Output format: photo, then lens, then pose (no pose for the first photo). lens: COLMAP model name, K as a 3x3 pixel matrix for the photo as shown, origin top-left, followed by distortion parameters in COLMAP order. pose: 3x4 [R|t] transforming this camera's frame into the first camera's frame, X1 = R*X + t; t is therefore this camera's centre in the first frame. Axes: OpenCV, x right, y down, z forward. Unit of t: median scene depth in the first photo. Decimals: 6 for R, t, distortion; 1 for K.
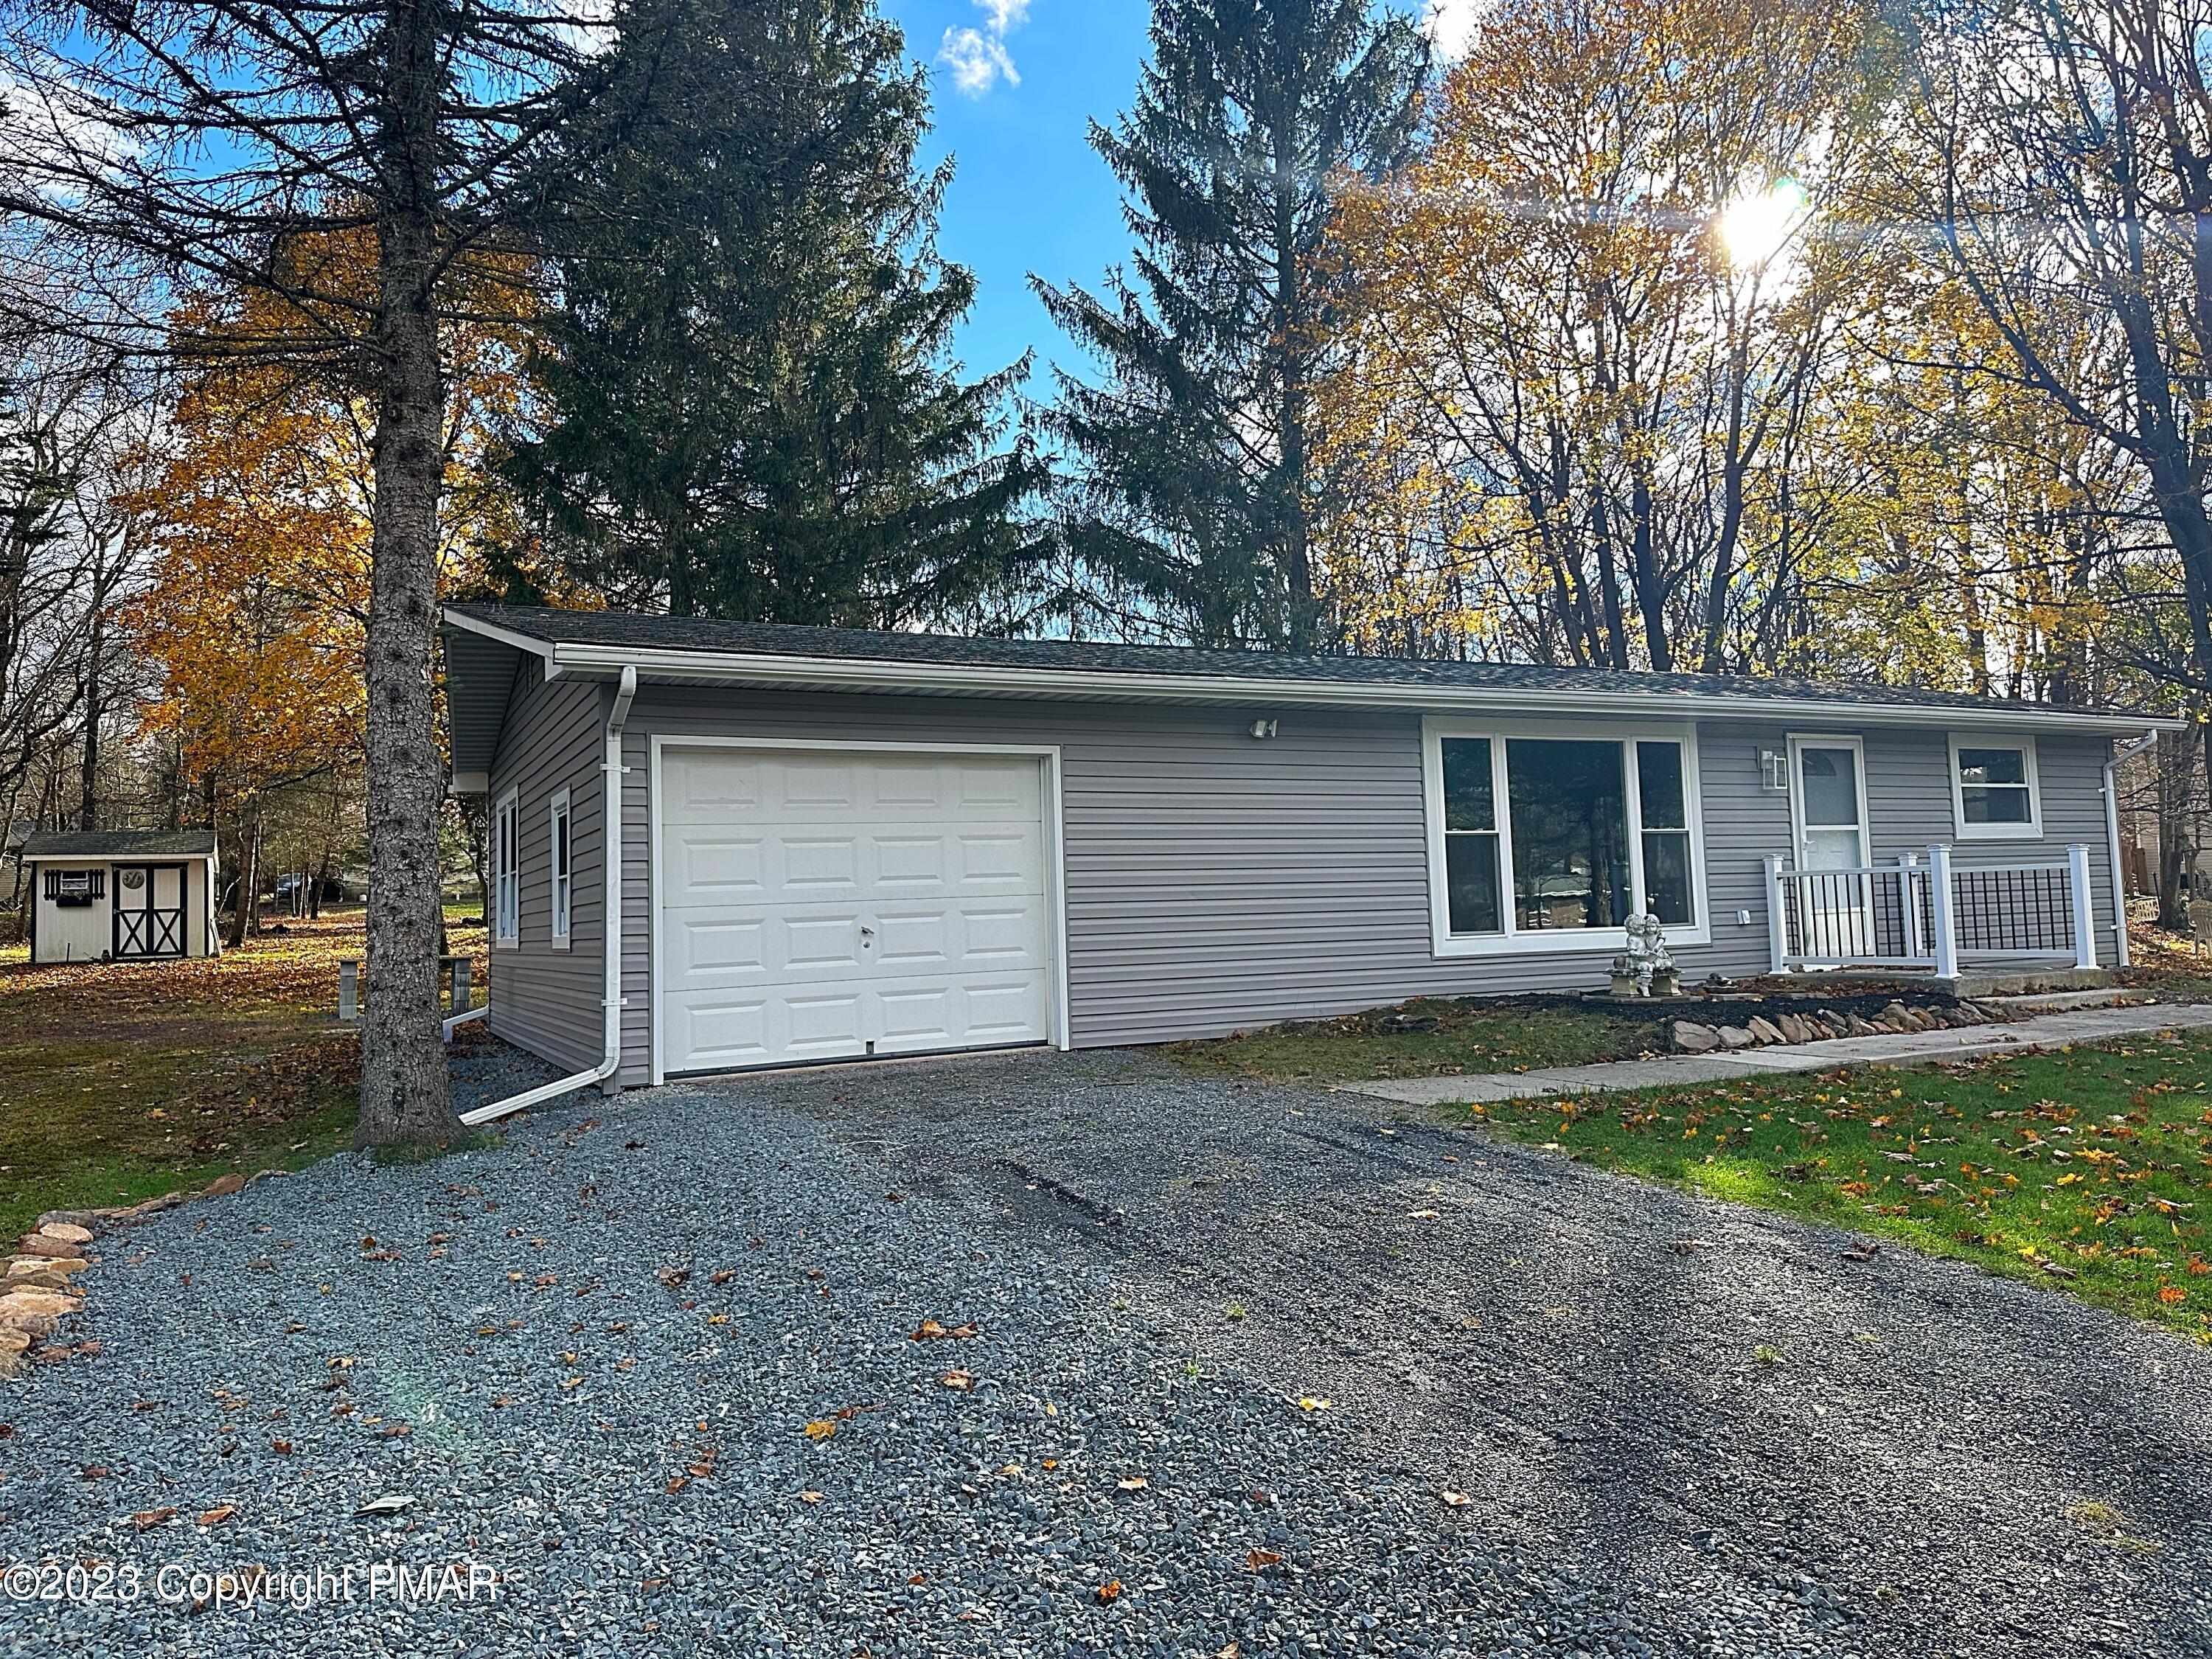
lens RADIAL K [[1606.5, 0, 1102.6], [0, 1606.5, 800.4], [0, 0, 1]] dist [0.098630, -0.088186]
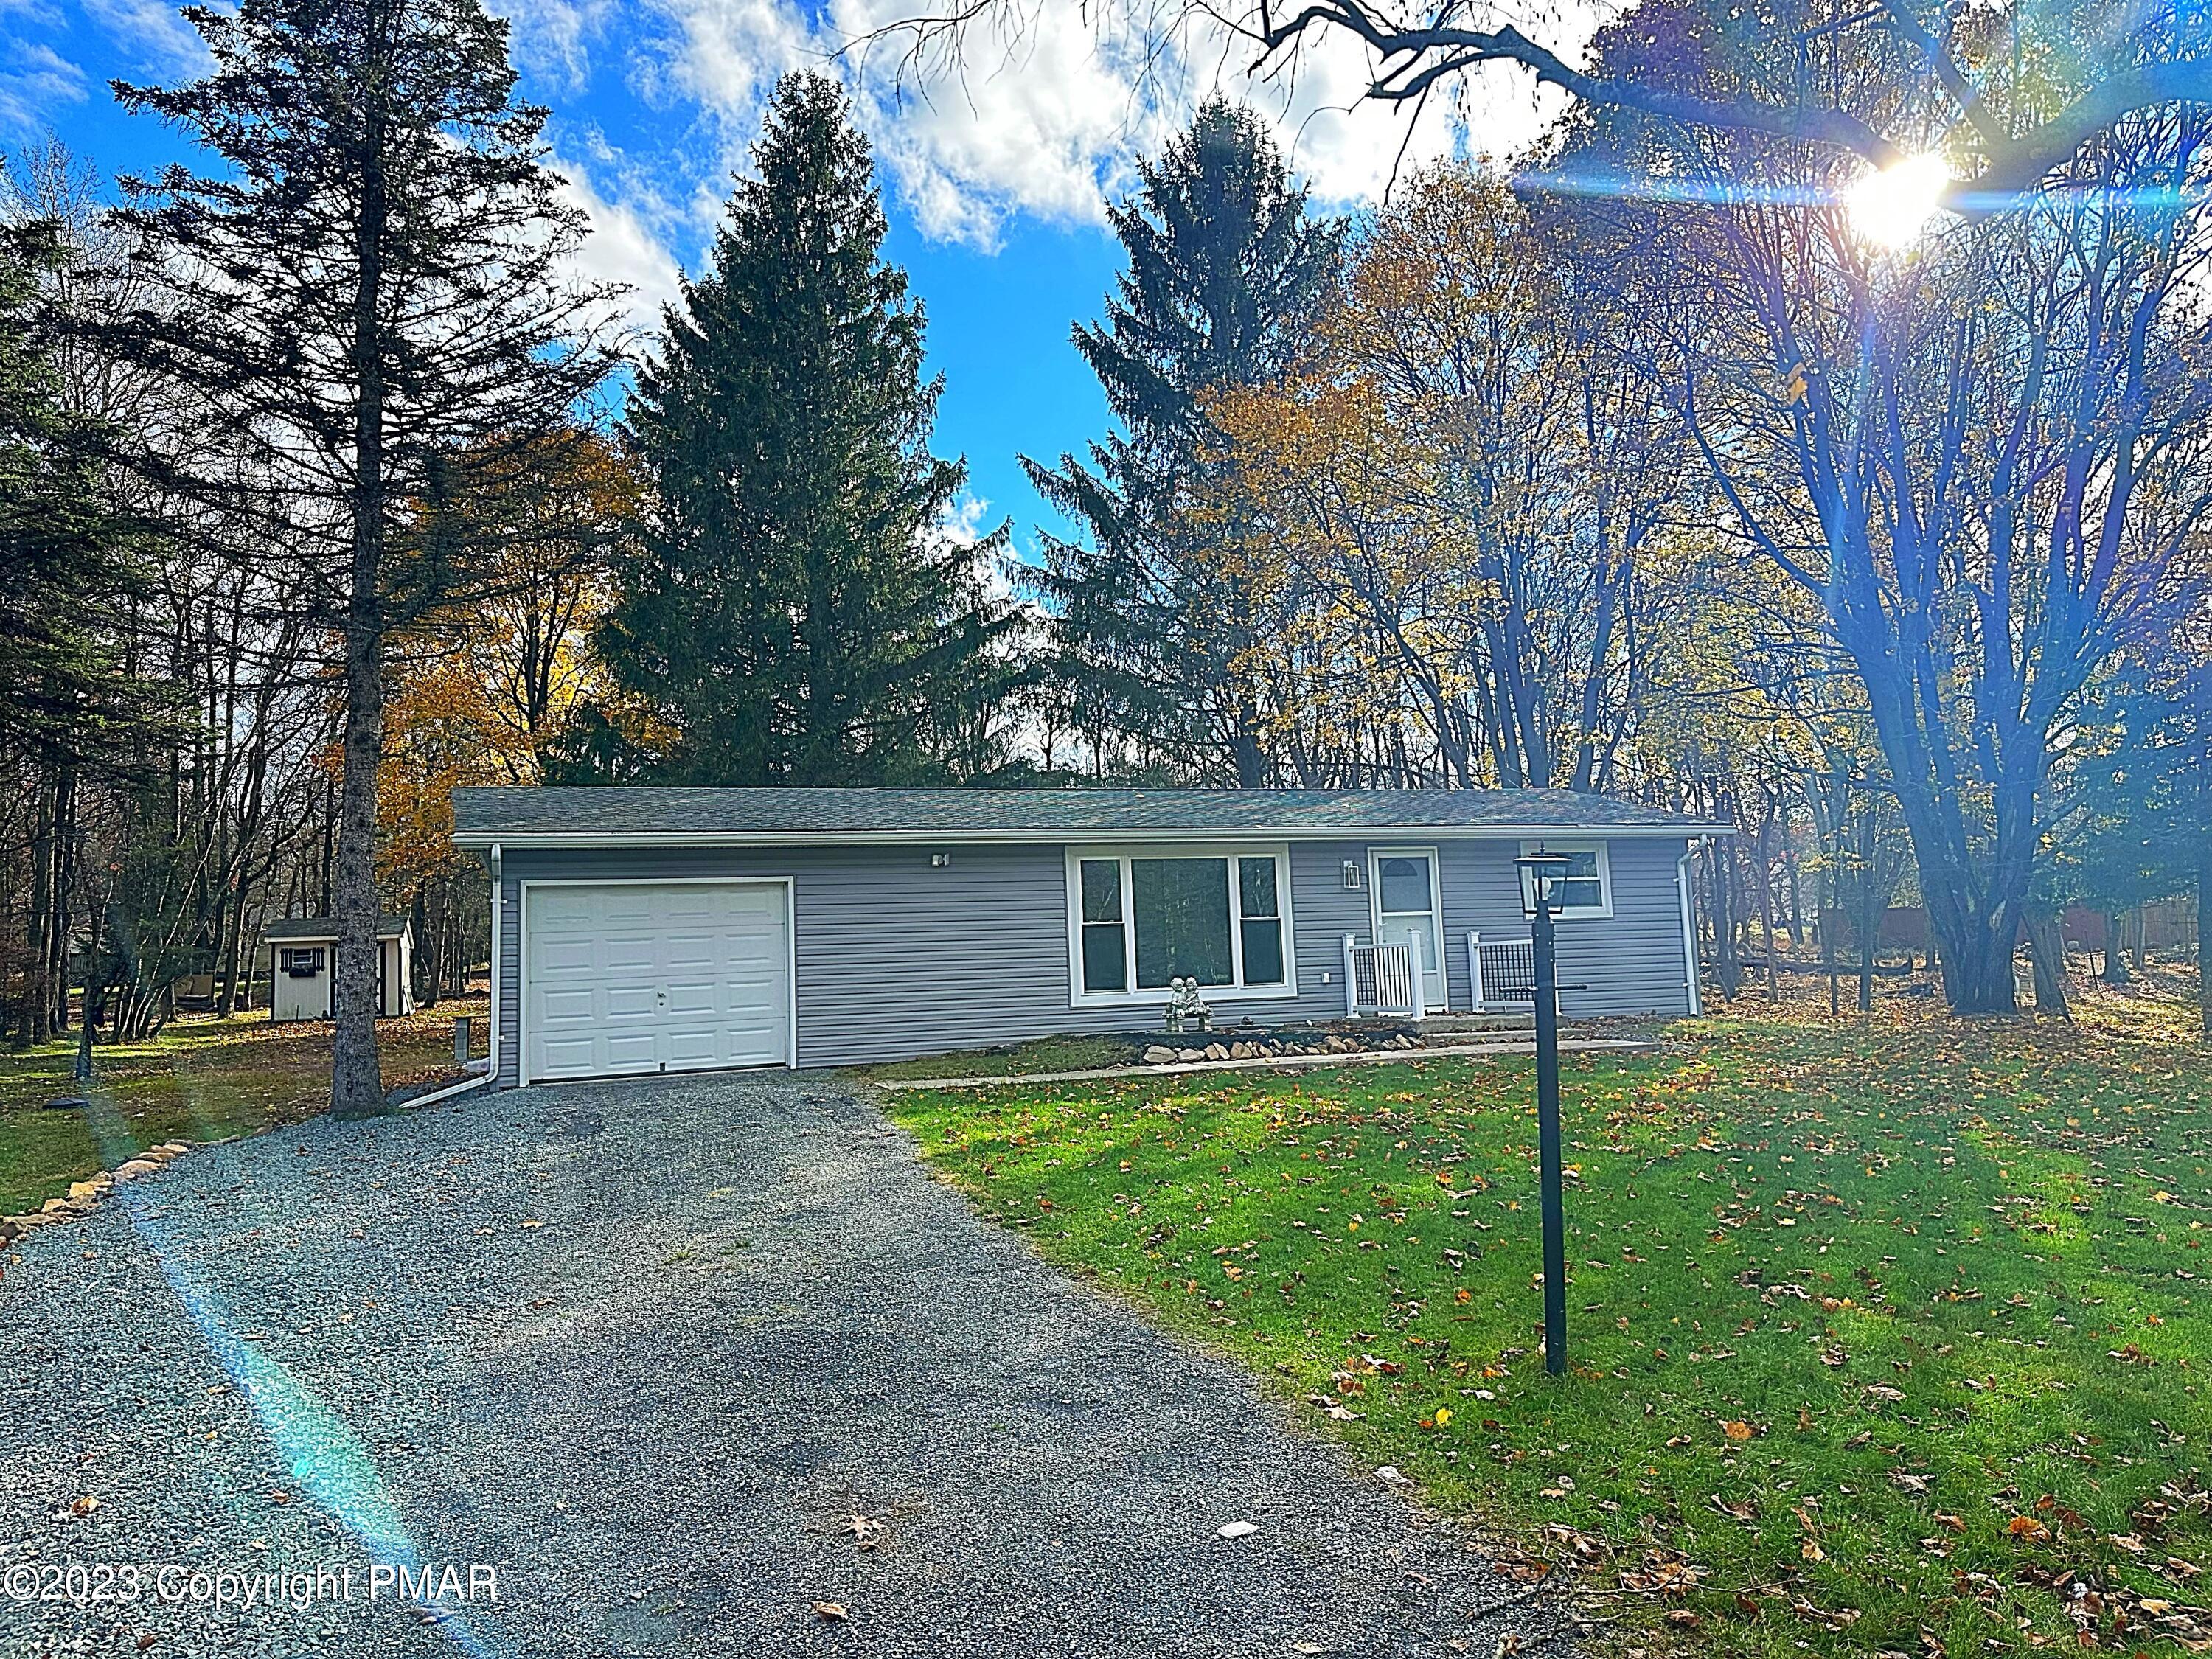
lens RADIAL K [[1578.1, 0, 1112.8], [0, 1578.1, 813.4], [0, 0, 1]] dist [0.063317, -0.077178]
pose [[0.992933, -0.021127, -0.116781, 0.373880], [0.017674, 0.999378, -0.030522, -0.034247], [0.117353, 0.028243, 0.992689, -0.411132]]
